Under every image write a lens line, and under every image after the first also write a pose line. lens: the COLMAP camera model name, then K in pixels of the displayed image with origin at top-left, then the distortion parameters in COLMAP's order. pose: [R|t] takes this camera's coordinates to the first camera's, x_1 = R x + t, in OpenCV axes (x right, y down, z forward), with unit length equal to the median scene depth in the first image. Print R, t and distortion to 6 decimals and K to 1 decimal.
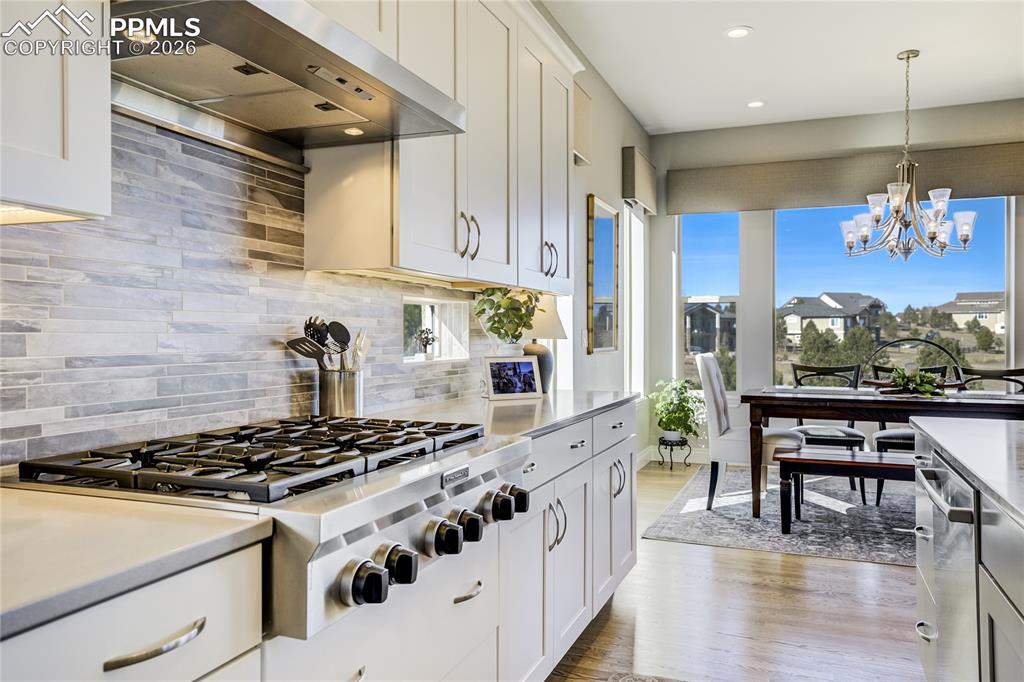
lens RADIAL K [[753.6, 0, 512.0], [0, 753.6, 341.0], [0, 0, 1]] dist [0.009149, 0.002801]
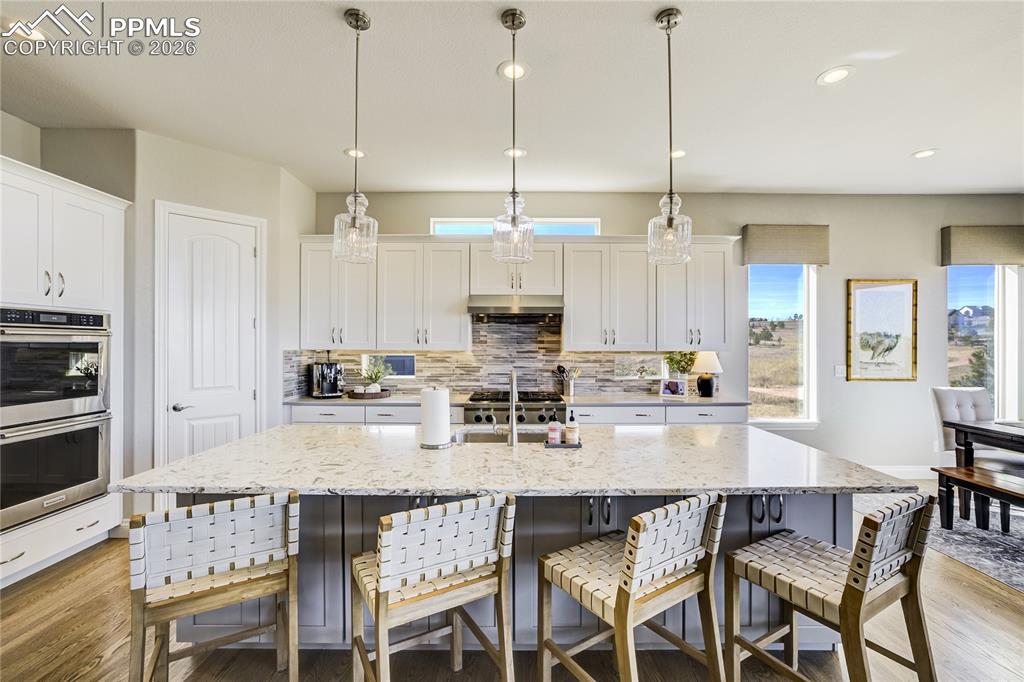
lens RADIAL K [[441.0, 0, 514.2], [0, 441.0, 342.8], [0, 0, 1]] dist [-0.041892, 0.015876]
pose [[0.364434, -0.001788, -0.931228, 1.590066], [-0.008342, 0.999952, -0.005184, -0.119376], [0.931192, 0.009658, 0.364401, 0.042840]]
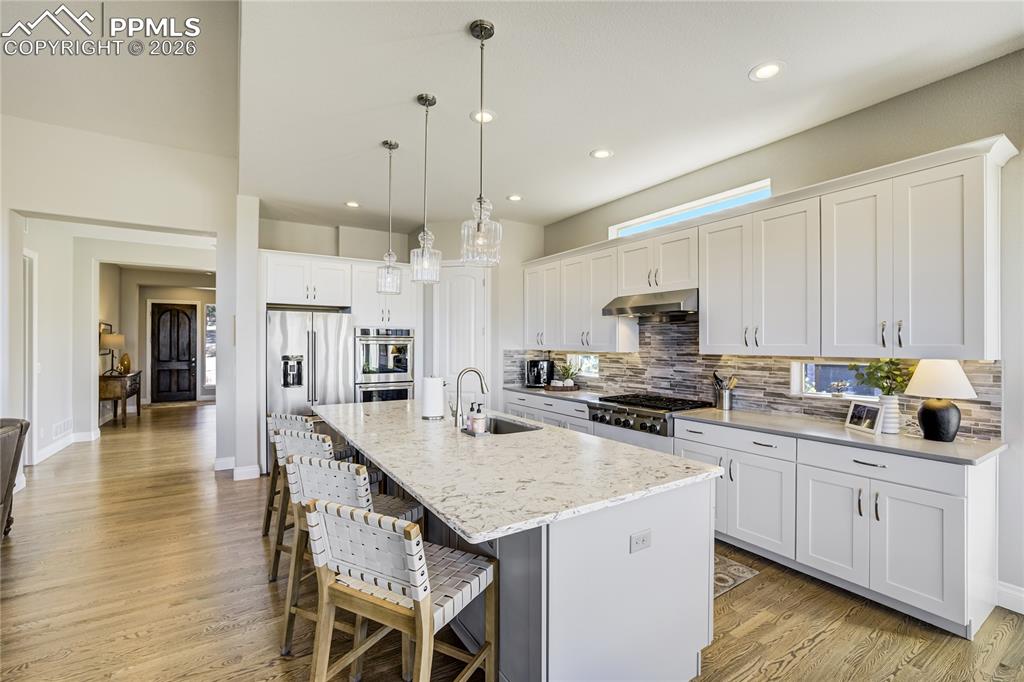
lens RADIAL K [[441.0, 0, 514.2], [0, 441.0, 342.8], [0, 0, 1]] dist [-0.041892, 0.015876]
pose [[-0.576558, -0.007047, -0.817026, 1.590616], [-0.010497, 0.999944, -0.001218, -0.127598], [0.816989, 0.007874, -0.576600, 1.333960]]
